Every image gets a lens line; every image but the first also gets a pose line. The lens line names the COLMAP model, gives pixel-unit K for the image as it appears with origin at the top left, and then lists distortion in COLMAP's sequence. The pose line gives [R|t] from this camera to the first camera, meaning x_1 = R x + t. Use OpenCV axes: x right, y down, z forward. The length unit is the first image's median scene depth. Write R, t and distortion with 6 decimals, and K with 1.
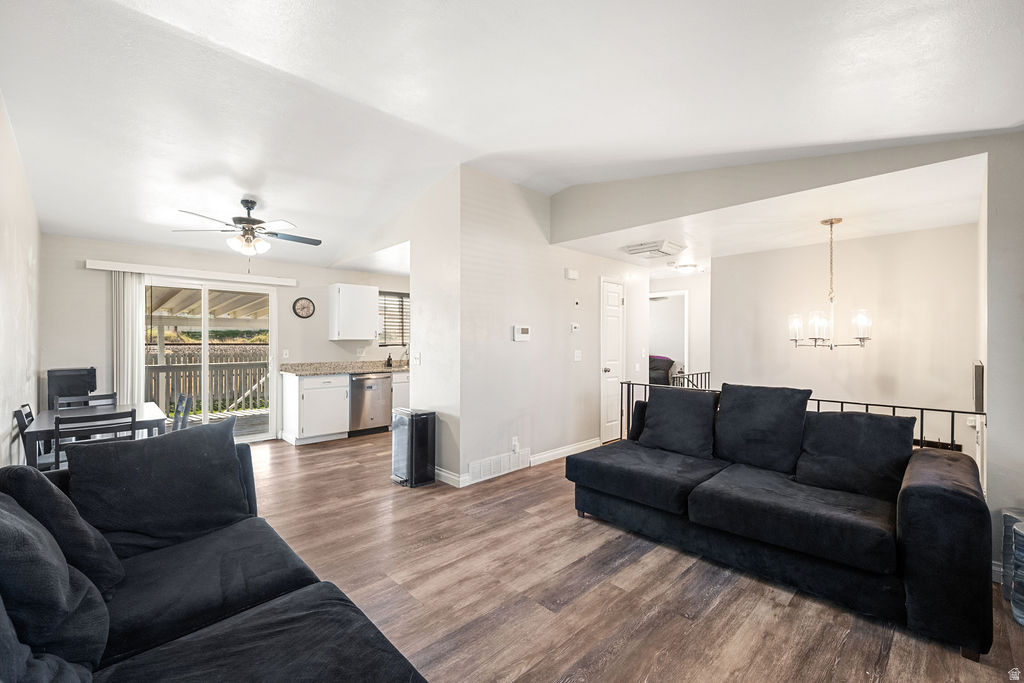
lens RADIAL K [[430.2, 0, 513.7], [0, 430.2, 344.1], [0, 0, 1]] dist [-0.003957, -0.000391]
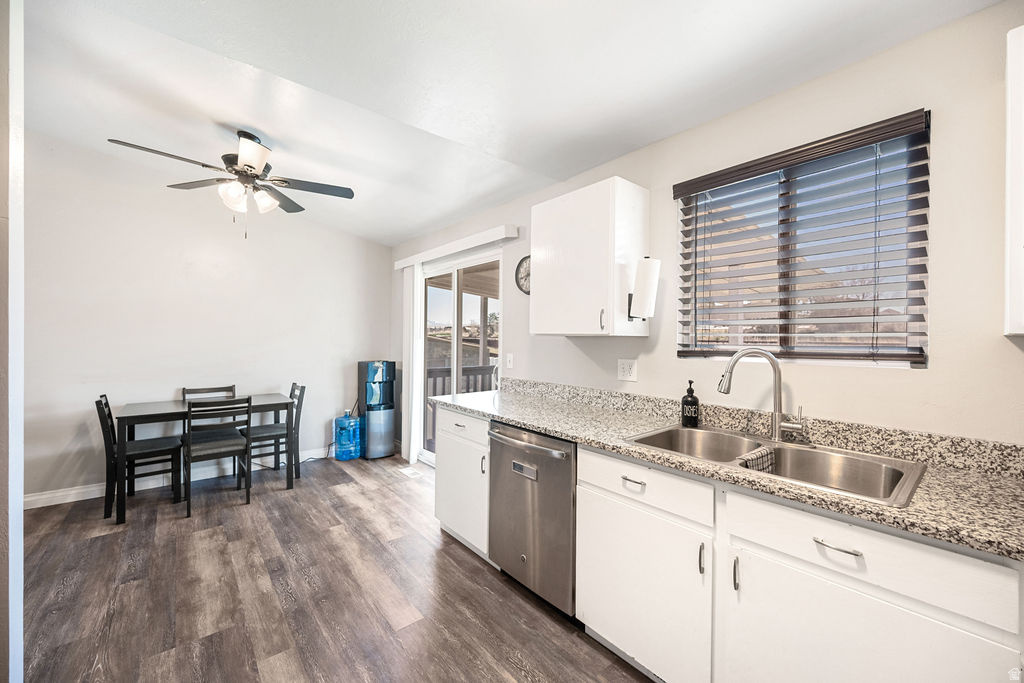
lens RADIAL K [[401.5, 0, 513.7], [0, 401.5, 340.8], [0, 0, 1]] dist [-0.001386, -0.000231]
pose [[-0.075593, 0.005413, -0.997124, -0.003421], [-0.014892, 0.999868, 0.006557, -0.009731], [0.997028, 0.015345, -0.075502, 1.449832]]
